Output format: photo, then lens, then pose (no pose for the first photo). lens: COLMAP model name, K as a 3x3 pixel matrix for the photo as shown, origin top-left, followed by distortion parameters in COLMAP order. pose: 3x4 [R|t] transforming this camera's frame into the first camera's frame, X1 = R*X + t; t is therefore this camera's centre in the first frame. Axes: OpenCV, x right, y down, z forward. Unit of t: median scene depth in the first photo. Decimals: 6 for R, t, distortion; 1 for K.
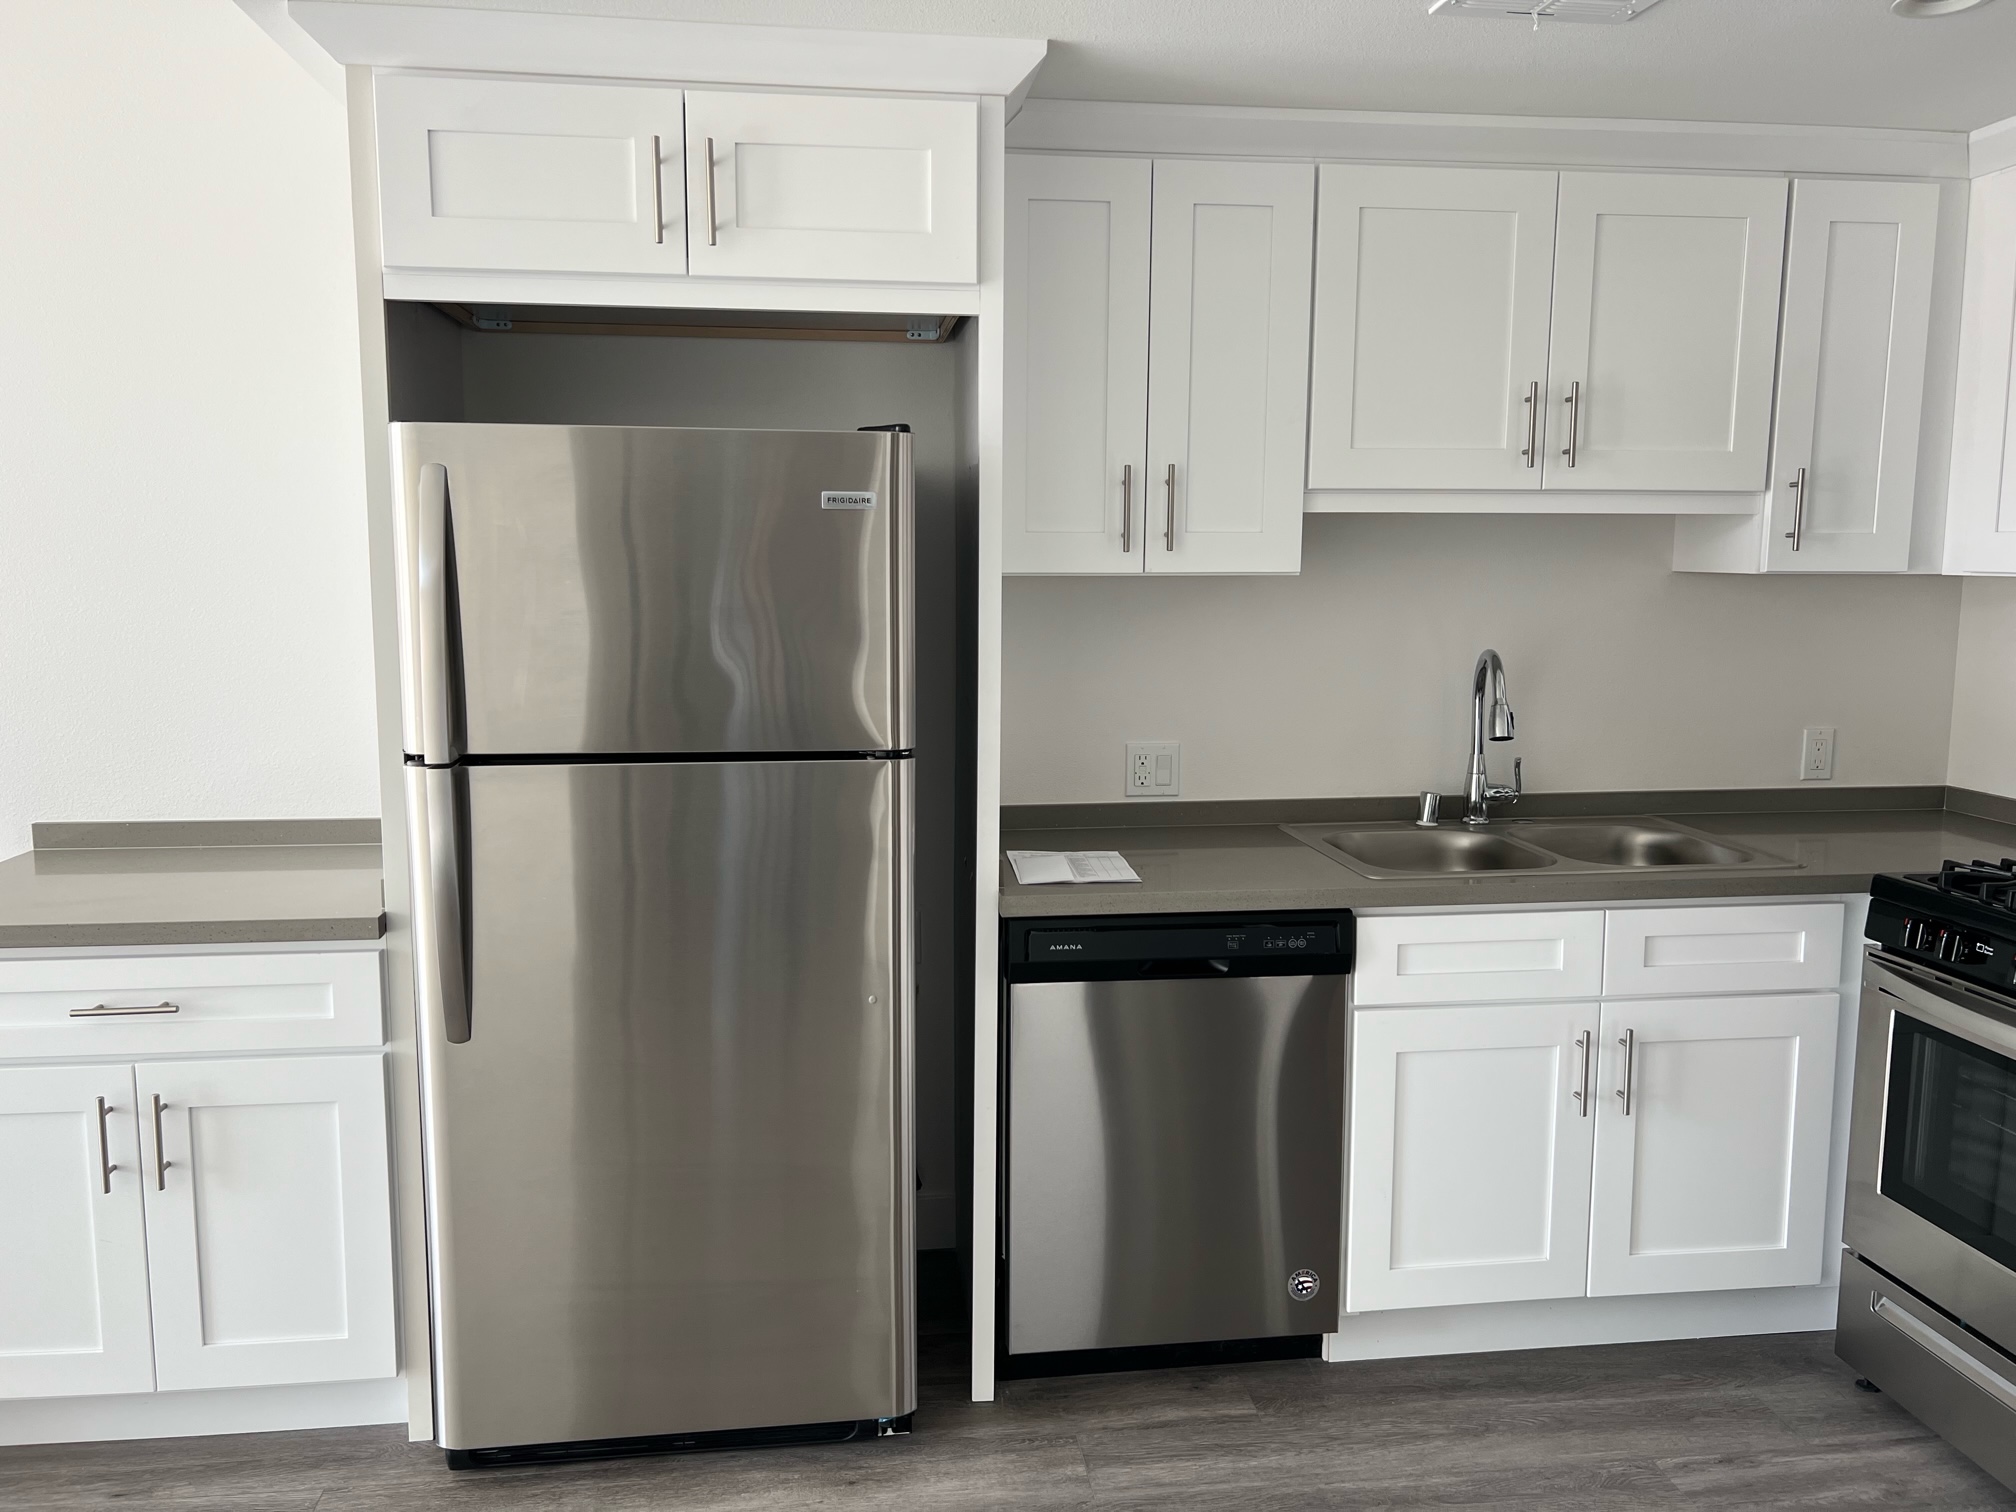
lens RADIAL K [[1516.0, 0, 1008.0], [0, 1516.0, 756.0], [0, 0, 1]] dist [0.052588, -0.057395]
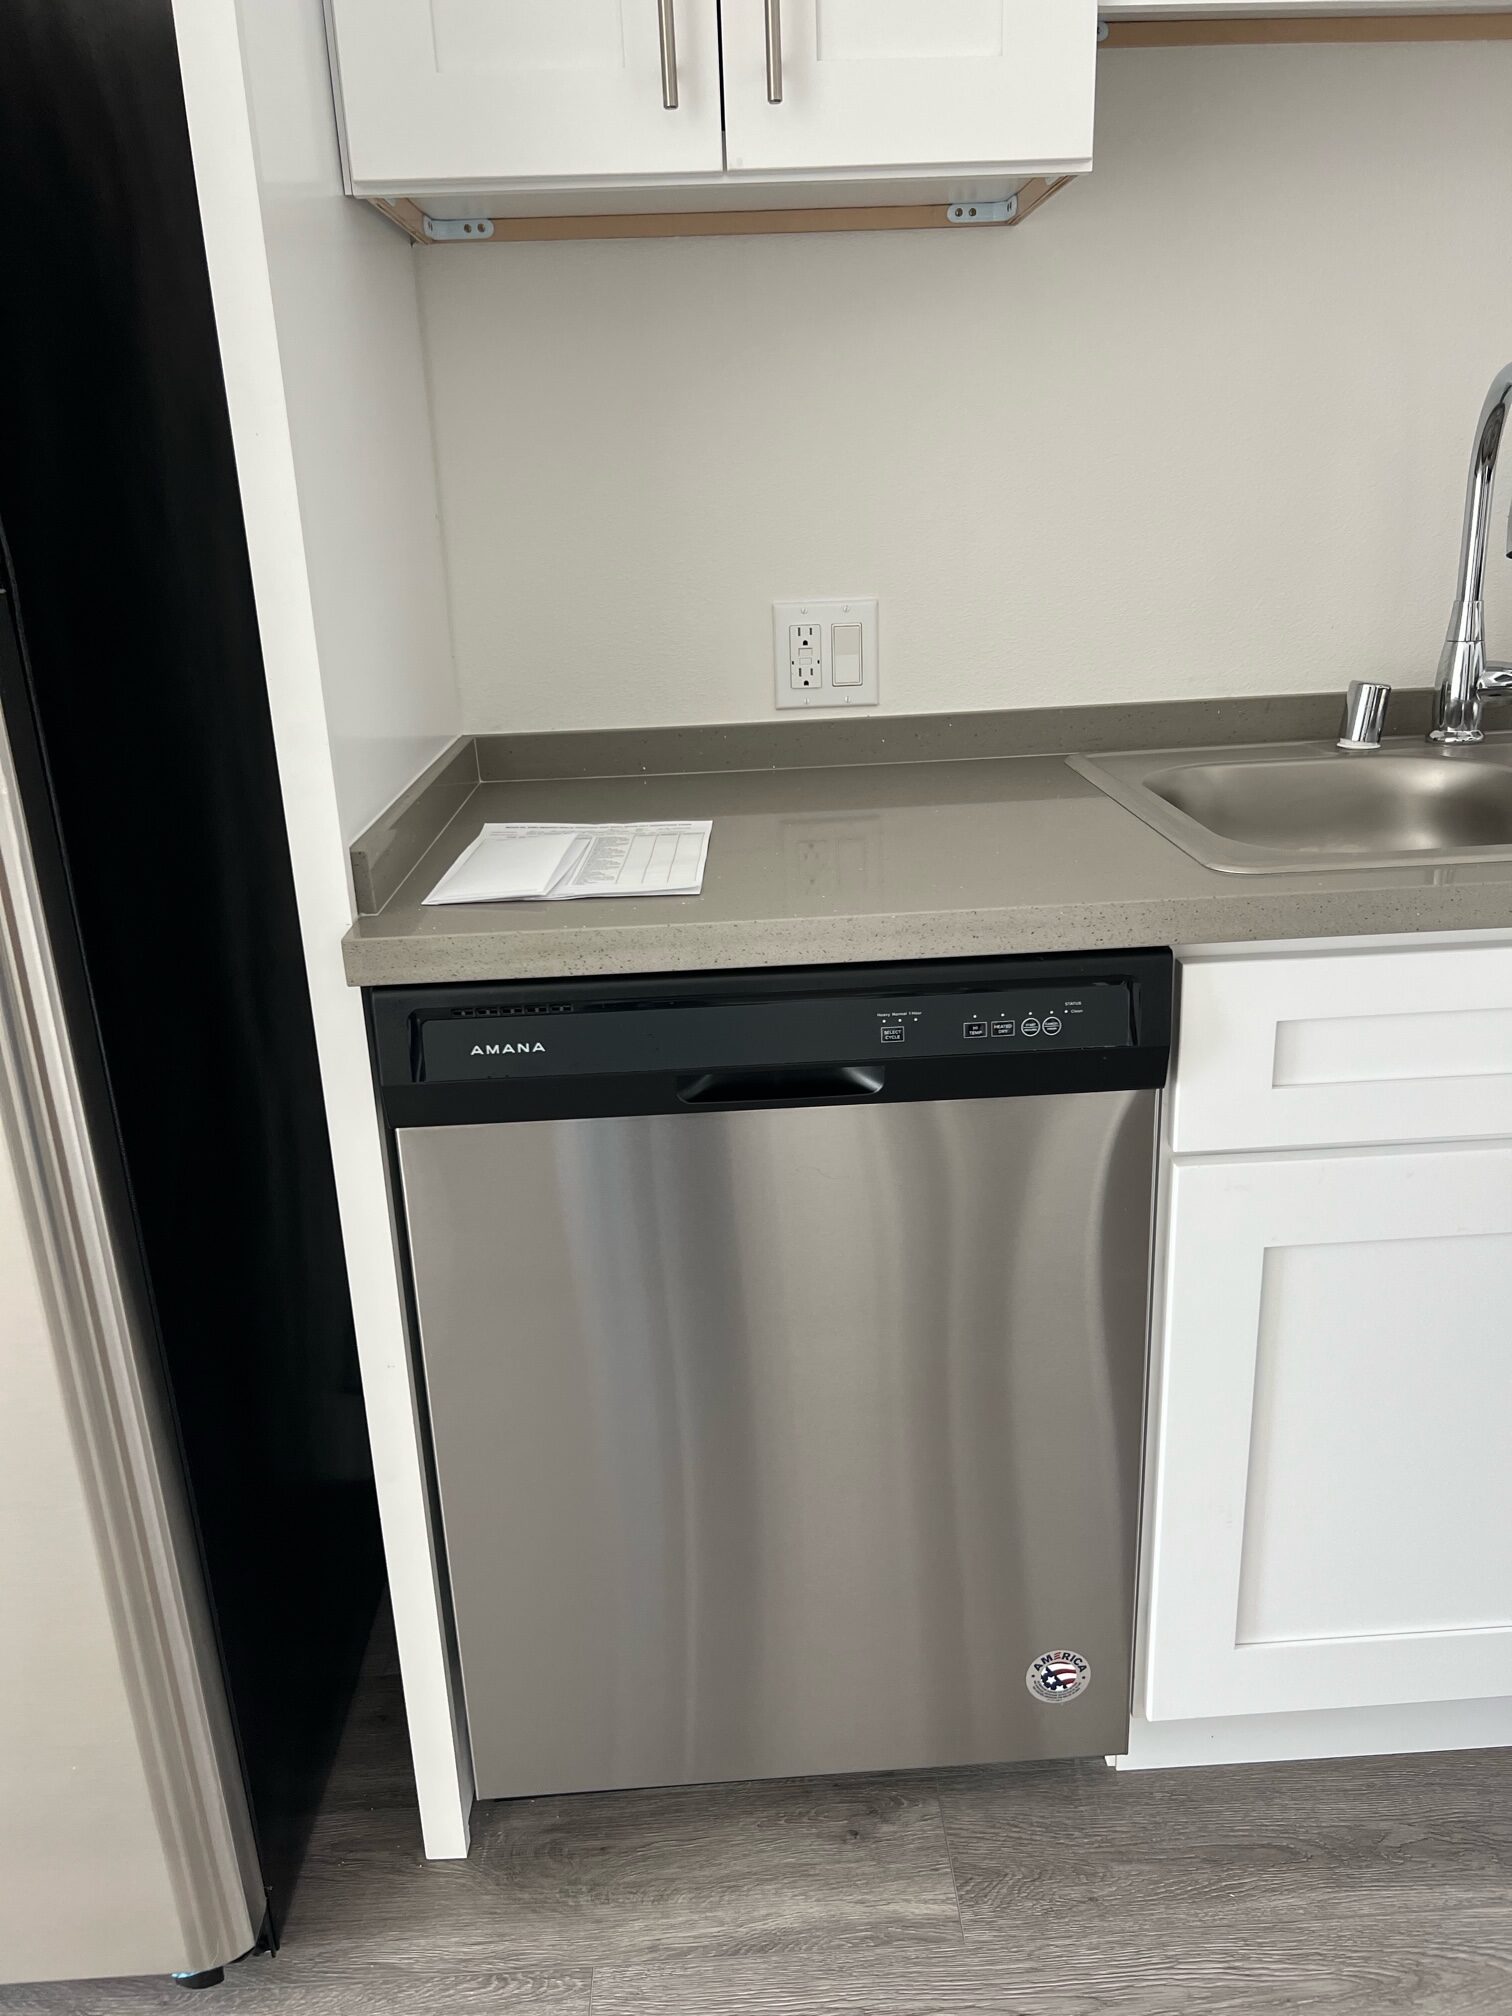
lens RADIAL K [[1516.0, 0, 771.2], [0, 1516.0, 1012.3], [0, 0, 1]] dist [0.052588, -0.057395]
pose [[0.995284, -0.009358, -0.096552, 0.149580], [0.029069, 0.978365, 0.204833, 0.025225], [0.092546, -0.206674, 0.974023, 0.543183]]
